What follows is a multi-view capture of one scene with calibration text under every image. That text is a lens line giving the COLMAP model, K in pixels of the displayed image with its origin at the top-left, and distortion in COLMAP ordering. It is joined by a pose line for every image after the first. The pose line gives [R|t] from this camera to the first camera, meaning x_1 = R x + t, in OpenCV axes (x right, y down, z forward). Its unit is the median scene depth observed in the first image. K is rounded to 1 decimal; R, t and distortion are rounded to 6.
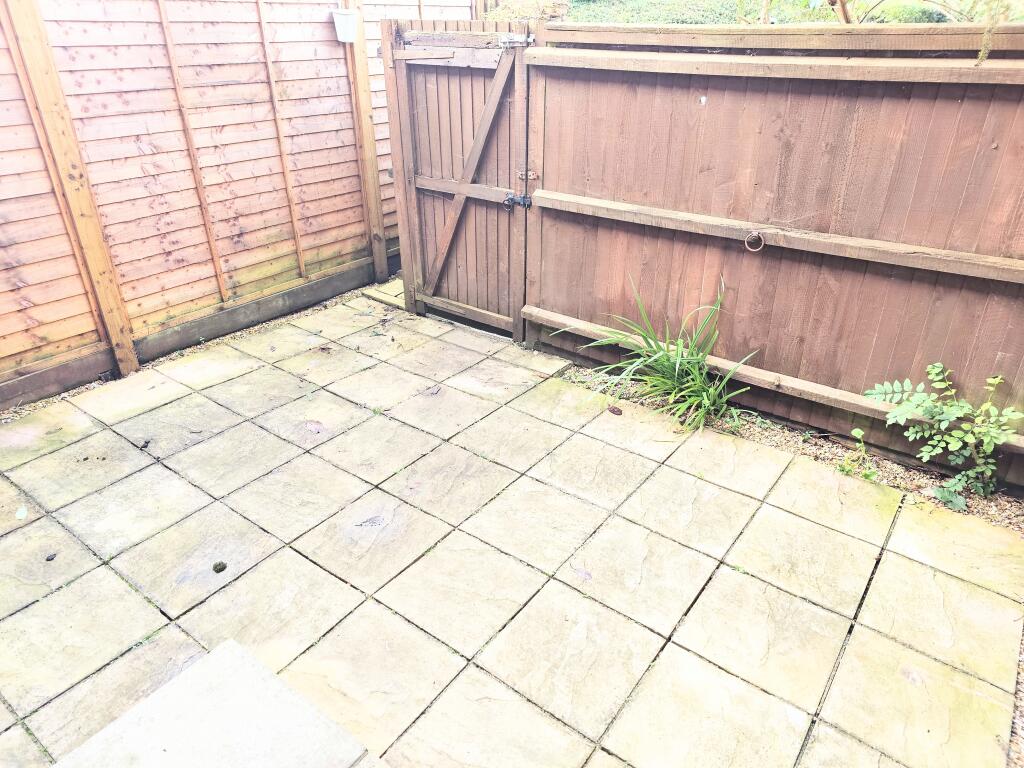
lens RADIAL K [[685.1, 0, 512.0], [0, 685.1, 384.0], [0, 0, 1]] dist [0.064851, -0.059935]
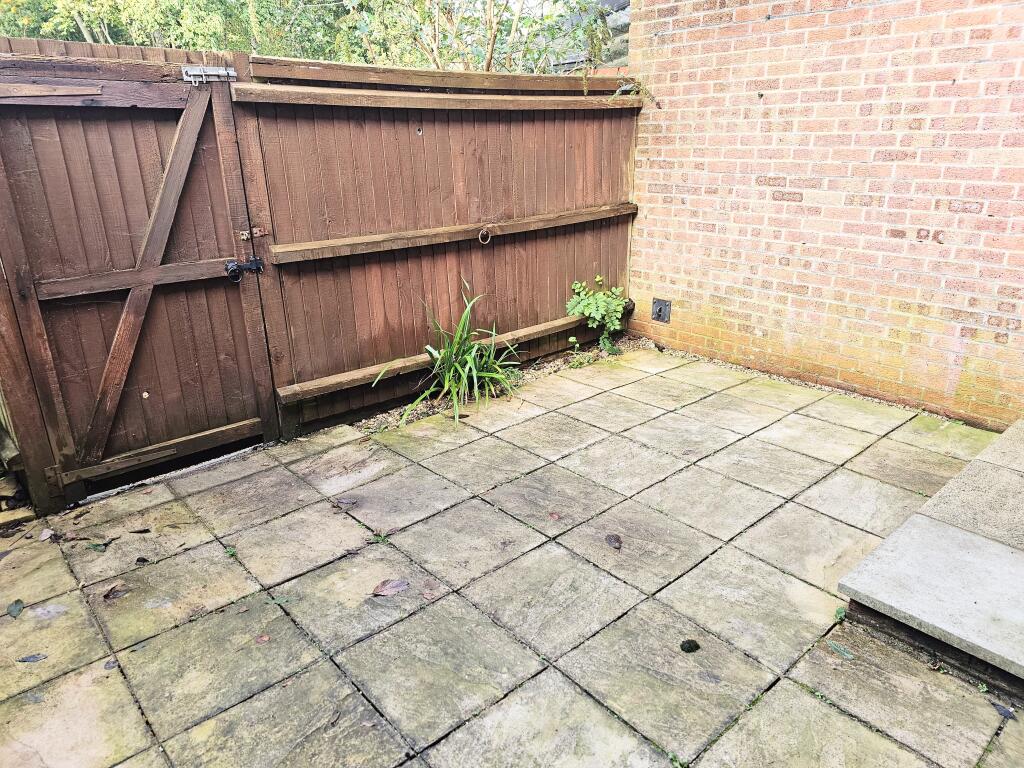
lens RADIAL K [[685.1, 0, 512.0], [0, 685.1, 384.0], [0, 0, 1]] dist [0.064851, -0.059935]
pose [[0.194527, -0.336500, 0.921372, -0.766506], [0.471071, 0.855954, 0.213152, -0.185760], [-0.860378, 0.392568, 0.325021, 0.553816]]
